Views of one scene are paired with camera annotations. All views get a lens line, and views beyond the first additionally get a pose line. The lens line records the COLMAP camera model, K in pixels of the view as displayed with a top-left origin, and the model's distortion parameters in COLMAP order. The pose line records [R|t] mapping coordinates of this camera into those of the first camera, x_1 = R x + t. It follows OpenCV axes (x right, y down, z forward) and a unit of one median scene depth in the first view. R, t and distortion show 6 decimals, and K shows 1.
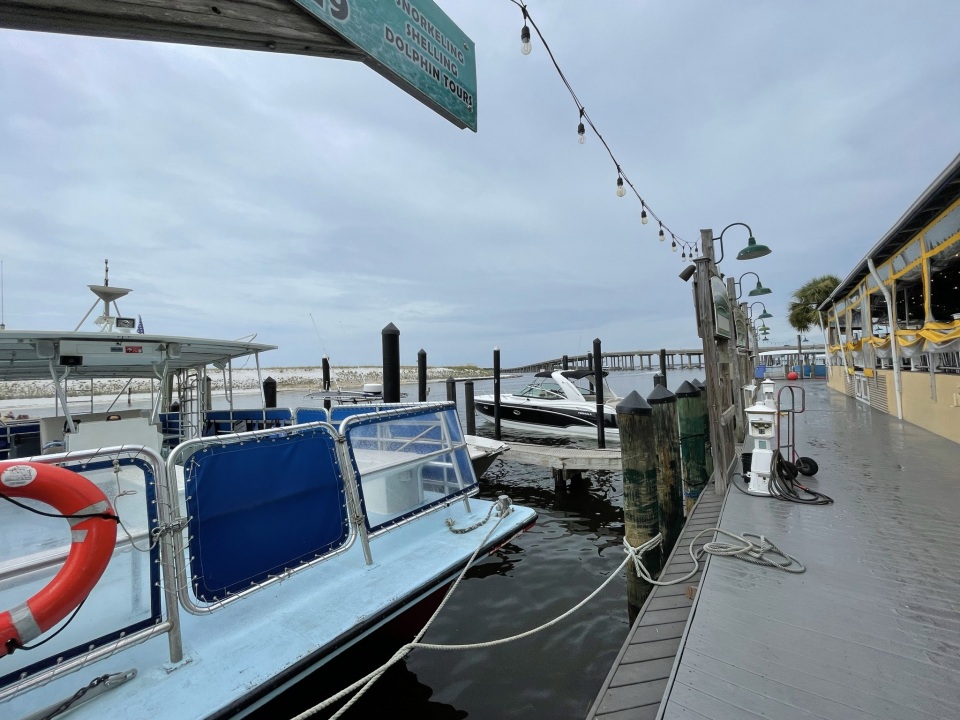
lens RADIAL K [[393.8, 0, 479.9], [0, 393.8, 358.2], [0, 0, 1]] dist [-0.004358, 0.002661]
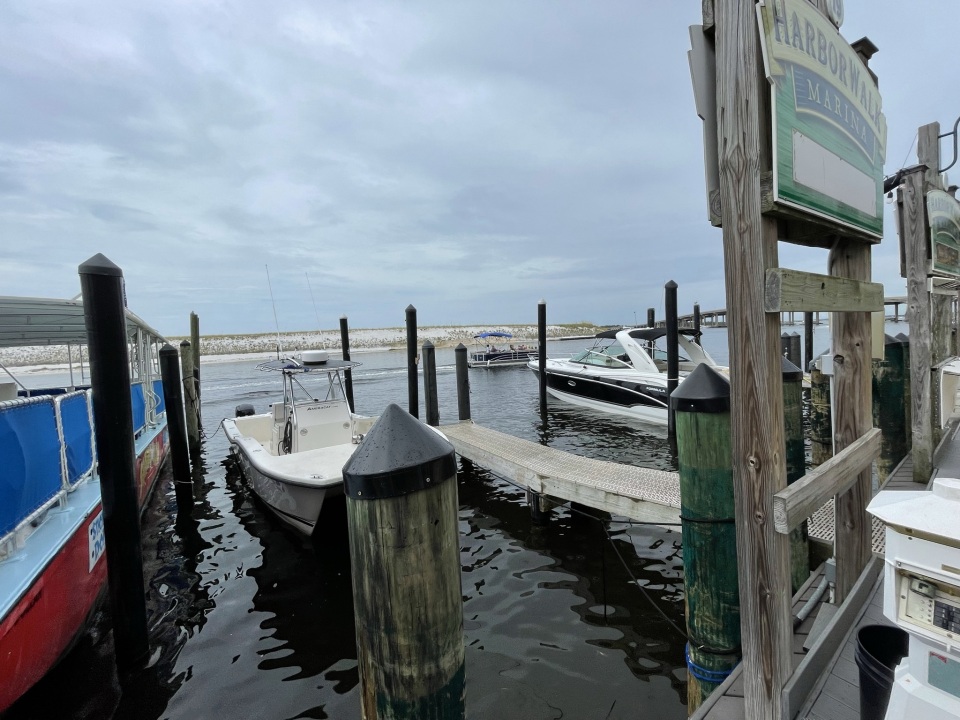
lens RADIAL K [[393.8, 0, 473.9], [0, 393.8, 358.7], [0, 0, 1]] dist [-0.004358, 0.002661]
pose [[0.950228, 0.012127, -0.311320, 0.070847], [0.021354, 0.994357, 0.103912, 0.001746], [0.310823, -0.105388, 0.944607, 0.096523]]
